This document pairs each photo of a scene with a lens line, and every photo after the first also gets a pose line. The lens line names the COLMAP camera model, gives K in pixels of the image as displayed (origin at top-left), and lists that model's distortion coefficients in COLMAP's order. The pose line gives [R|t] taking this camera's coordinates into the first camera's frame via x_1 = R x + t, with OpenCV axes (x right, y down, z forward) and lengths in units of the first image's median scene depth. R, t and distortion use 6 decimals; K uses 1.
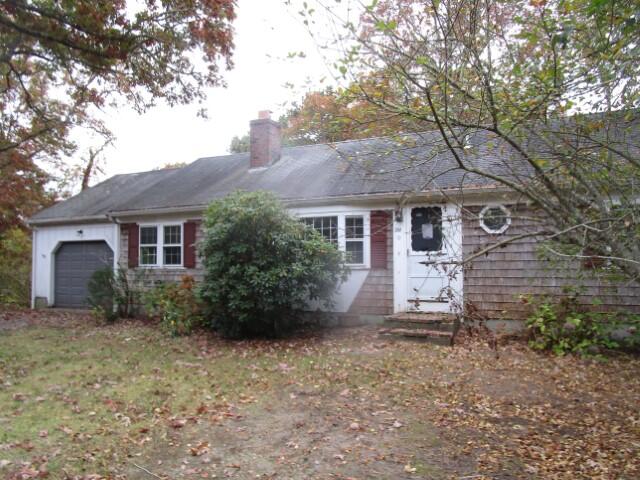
lens RADIAL K [[458.2, 0, 299.3], [0, 458.2, 237.1], [0, 0, 1]] dist [-0.006428, -0.003661]
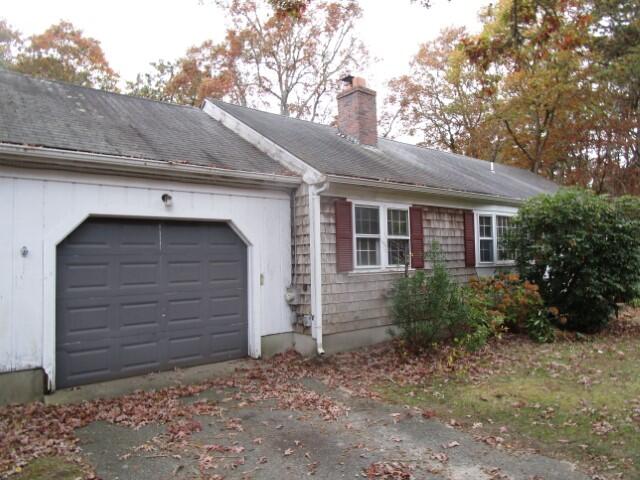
lens RADIAL K [[458.2, 0, 299.3], [0, 458.2, 237.1], [0, 0, 1]] dist [-0.006428, -0.003661]
pose [[0.443533, 0.033504, 0.895632, -0.995942], [-0.033023, 0.999233, -0.021026, 0.038465], [-0.895650, -0.020251, 0.444299, 0.841149]]
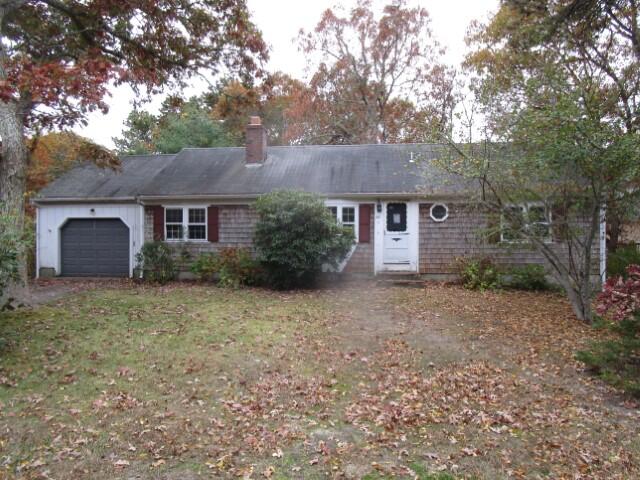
lens RADIAL K [[458.2, 0, 299.3], [0, 458.2, 237.1], [0, 0, 1]] dist [-0.006428, -0.003661]
pose [[0.959460, 0.006862, 0.281760, -0.370811], [-0.022111, 0.998455, 0.050978, -0.017517], [-0.280975, -0.055142, 0.958130, -0.307664]]
